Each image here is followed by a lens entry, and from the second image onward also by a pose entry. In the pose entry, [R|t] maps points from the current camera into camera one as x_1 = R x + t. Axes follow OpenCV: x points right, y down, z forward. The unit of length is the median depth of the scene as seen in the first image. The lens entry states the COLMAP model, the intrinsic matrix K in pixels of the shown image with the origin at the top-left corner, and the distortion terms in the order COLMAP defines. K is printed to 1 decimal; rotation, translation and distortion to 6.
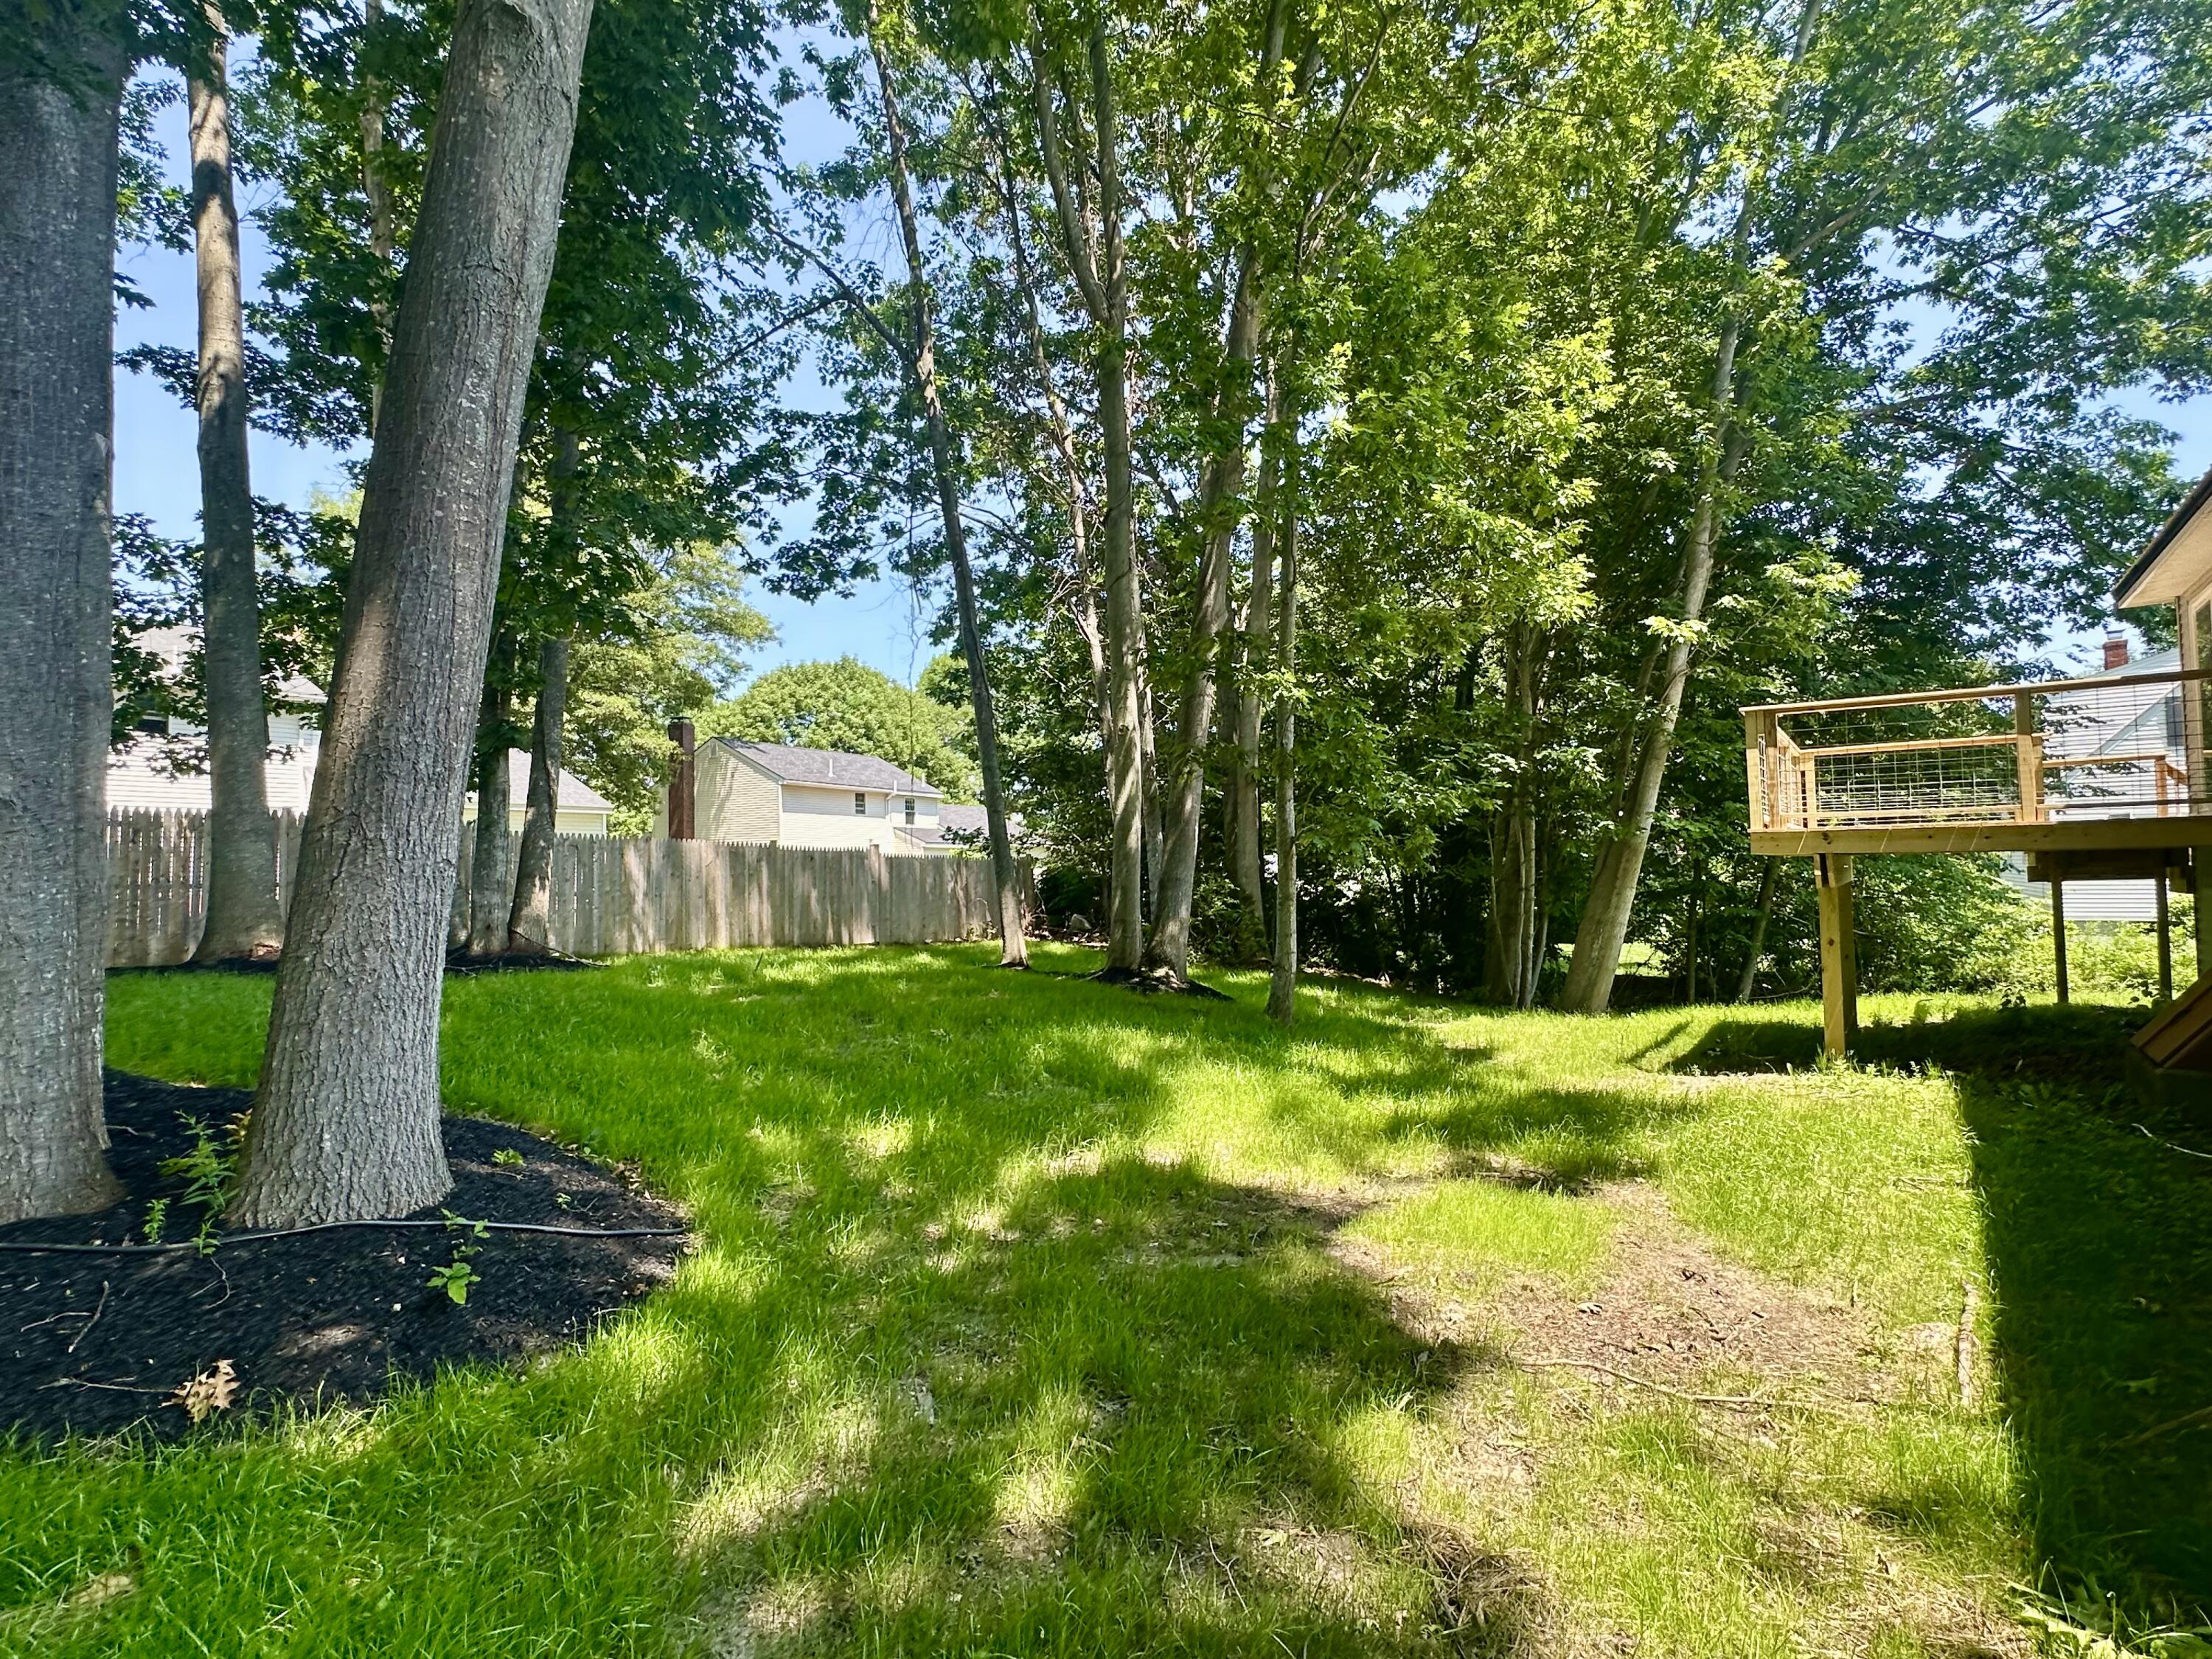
lens RADIAL K [[1166.4, 0, 1106.0], [0, 1166.4, 829.5], [0, 0, 1]] dist [0.005084, -0.001962]
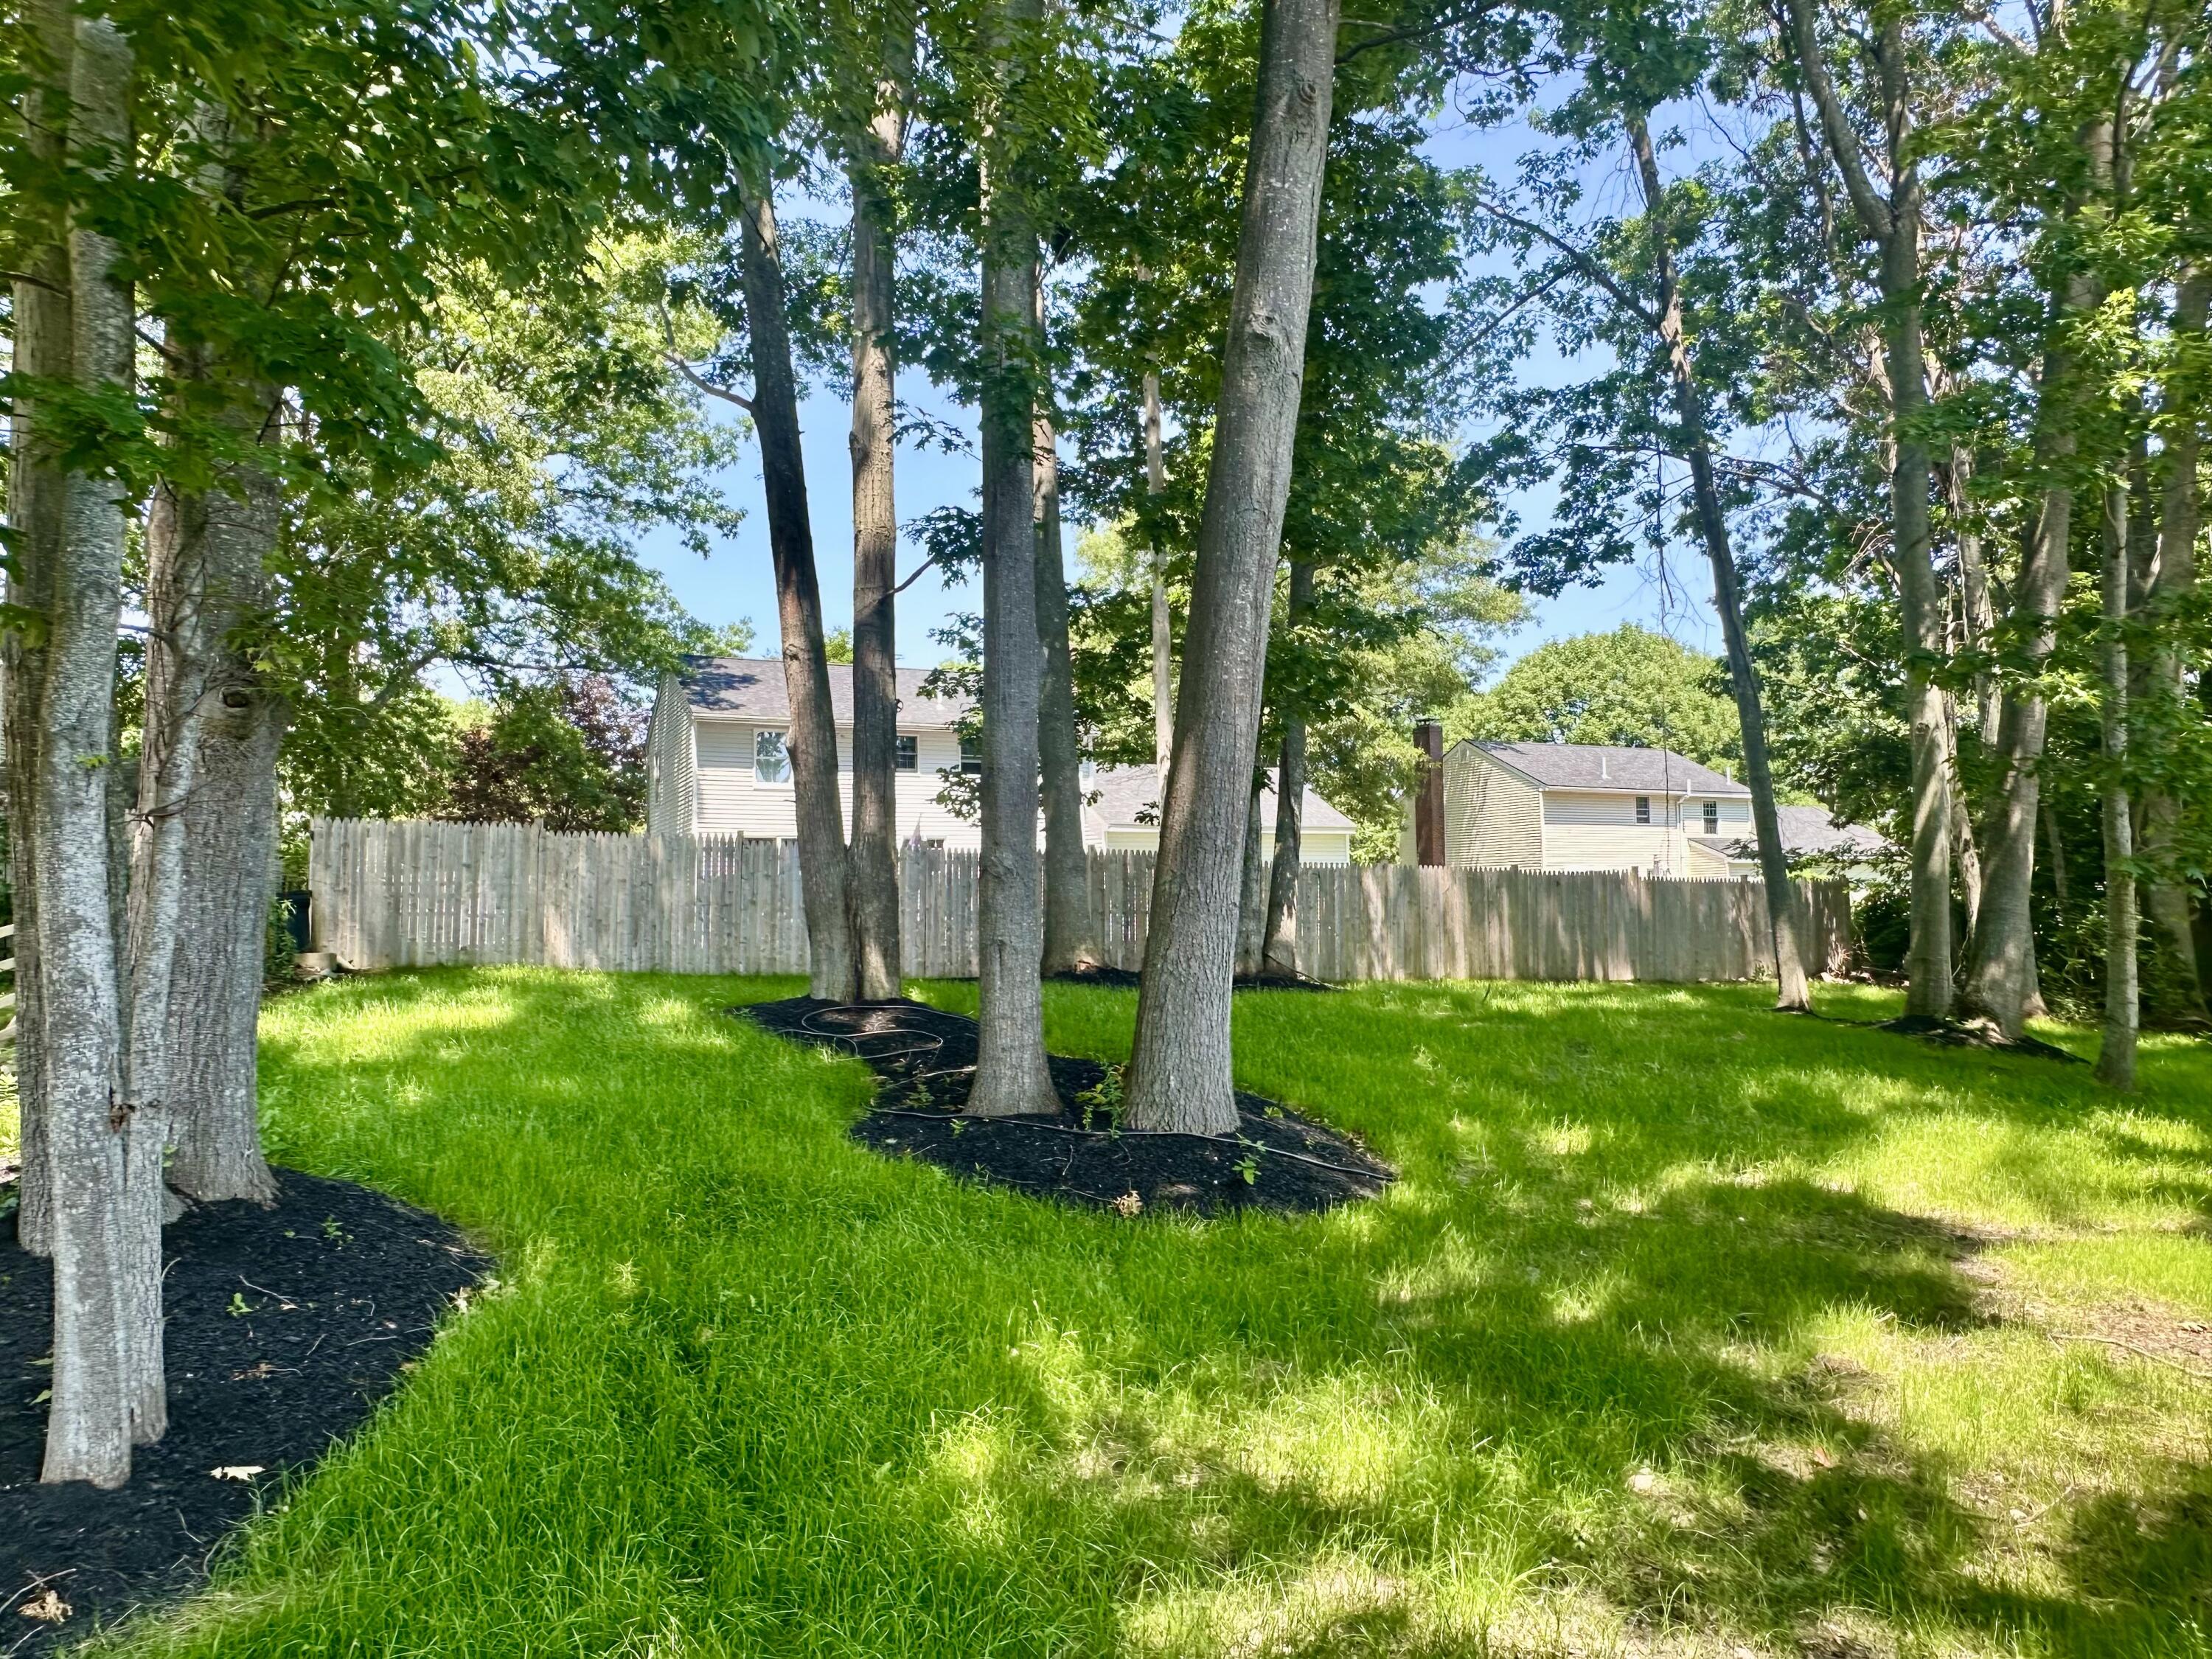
lens RADIAL K [[1495.4, 0, 1106.0], [0, 1495.4, 829.5], [0, 0, 1]] dist [-0.000485, -0.000004]
pose [[0.841629, -0.022310, -0.539595, 0.079781], [0.019861, 0.999749, -0.010358, -0.012241], [0.539691, -0.001999, 0.841861, -0.167055]]
